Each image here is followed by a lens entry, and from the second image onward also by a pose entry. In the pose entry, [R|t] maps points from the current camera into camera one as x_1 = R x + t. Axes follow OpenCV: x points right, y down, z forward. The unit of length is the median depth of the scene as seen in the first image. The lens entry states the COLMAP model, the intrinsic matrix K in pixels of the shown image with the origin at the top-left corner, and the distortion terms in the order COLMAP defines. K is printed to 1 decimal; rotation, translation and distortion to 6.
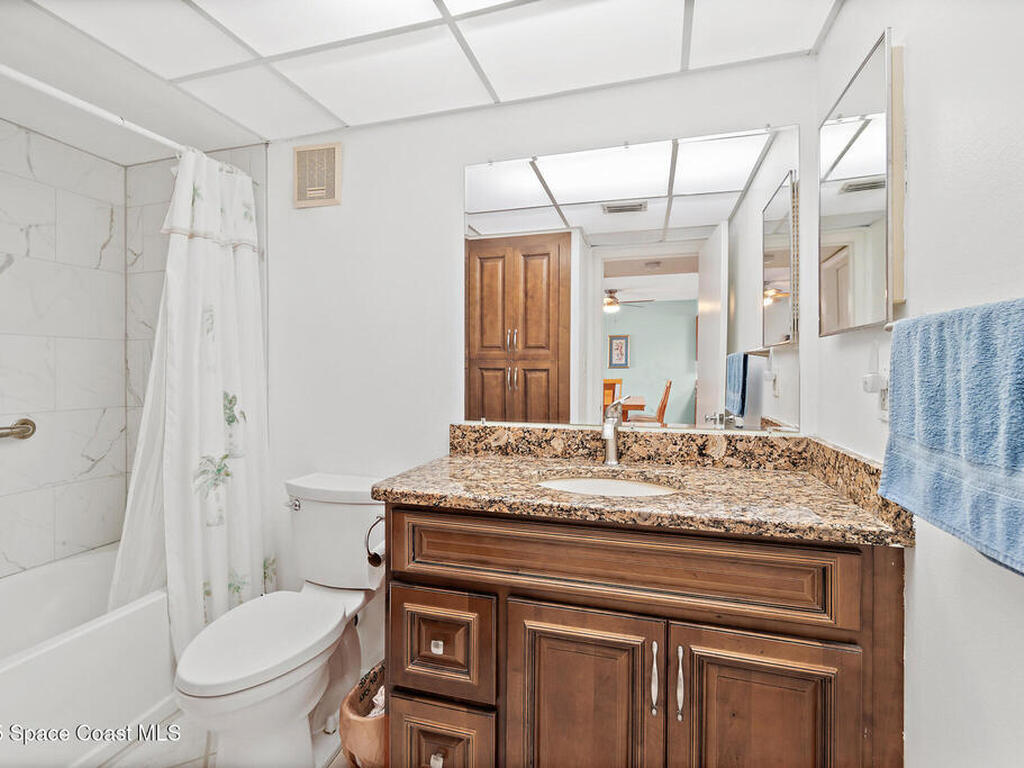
lens RADIAL K [[498.4, 0, 505.9], [0, 498.4, 369.1], [0, 0, 1]] dist [-0.001977, 0.001384]
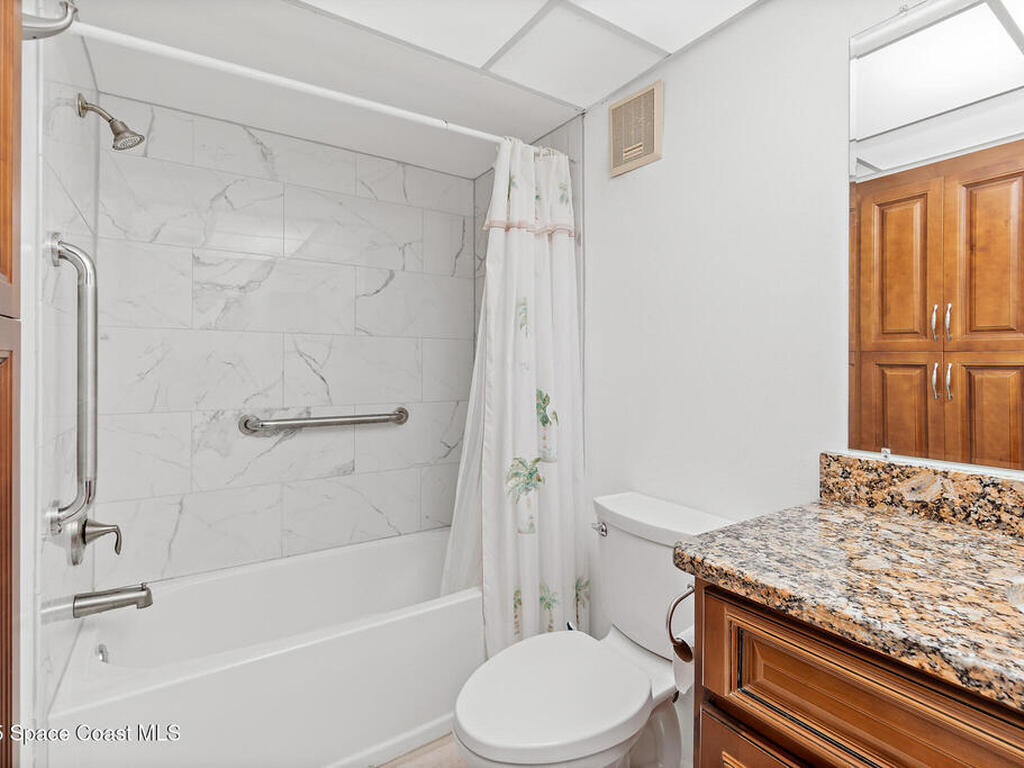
lens RADIAL K [[498.4, 0, 505.9], [0, 498.4, 369.1], [0, 0, 1]] dist [-0.001977, 0.001384]
pose [[0.768974, 0.004058, -0.639267, -0.014750], [-0.000048, 0.999980, 0.006290, 0.000340], [0.639280, -0.004806, 0.768959, 0.251521]]
